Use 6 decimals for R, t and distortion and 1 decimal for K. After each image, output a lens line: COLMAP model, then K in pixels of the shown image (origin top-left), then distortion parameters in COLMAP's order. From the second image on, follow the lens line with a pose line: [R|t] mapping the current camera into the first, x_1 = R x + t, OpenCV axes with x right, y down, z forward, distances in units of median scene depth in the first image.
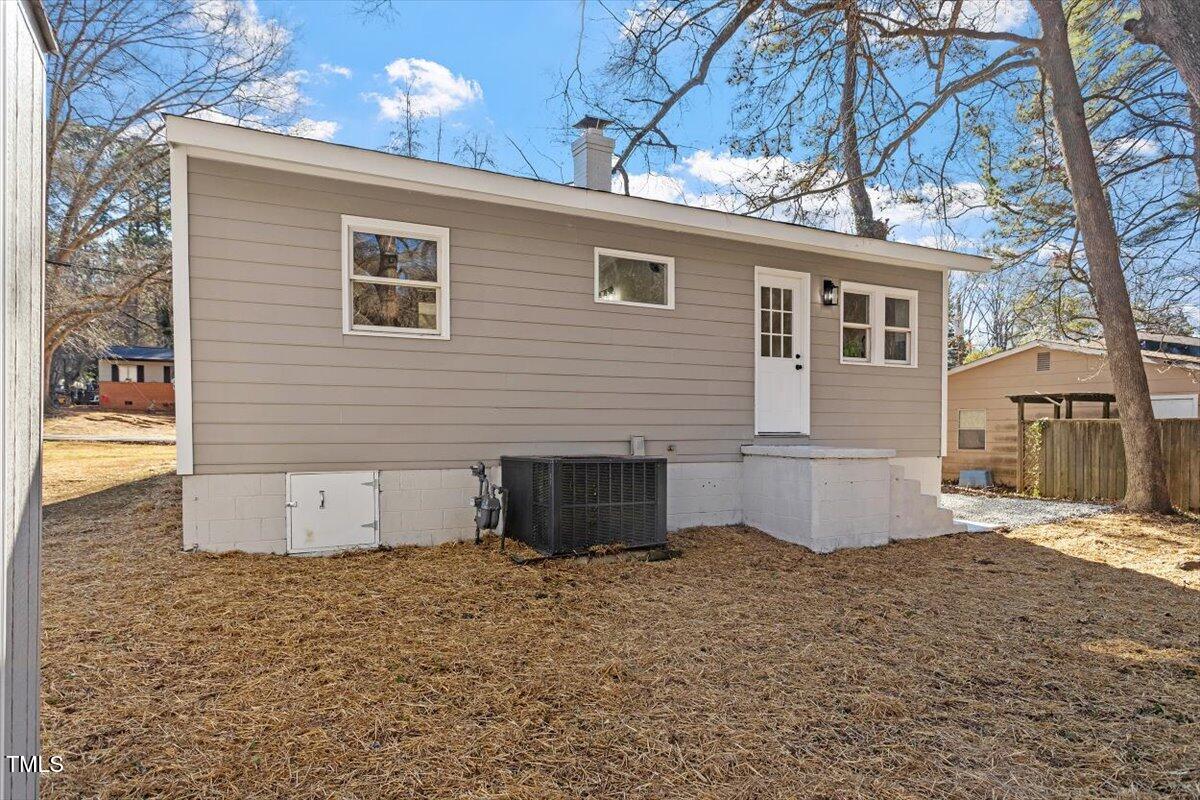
lens RADIAL K [[569.0, 0, 606.4], [0, 569.0, 401.8], [0, 0, 1]] dist [0.000833, -0.000028]
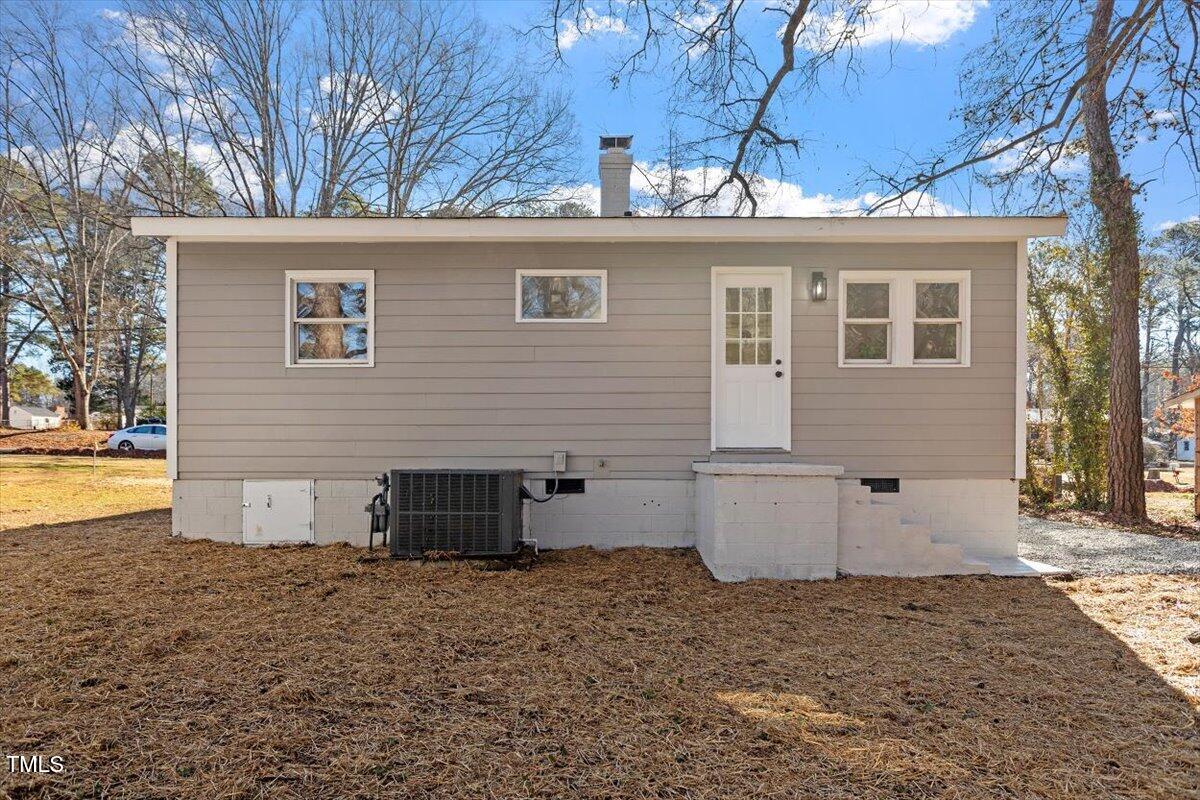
lens RADIAL K [[580.6, 0, 599.9], [0, 580.6, 417.1], [0, 0, 1]] dist [0.000012, -0.000094]
pose [[0.927246, -0.027633, -0.373432, 0.445083], [0.020847, 0.999536, -0.022200, 0.021096], [0.373873, 0.012800, 0.927392, 0.067827]]
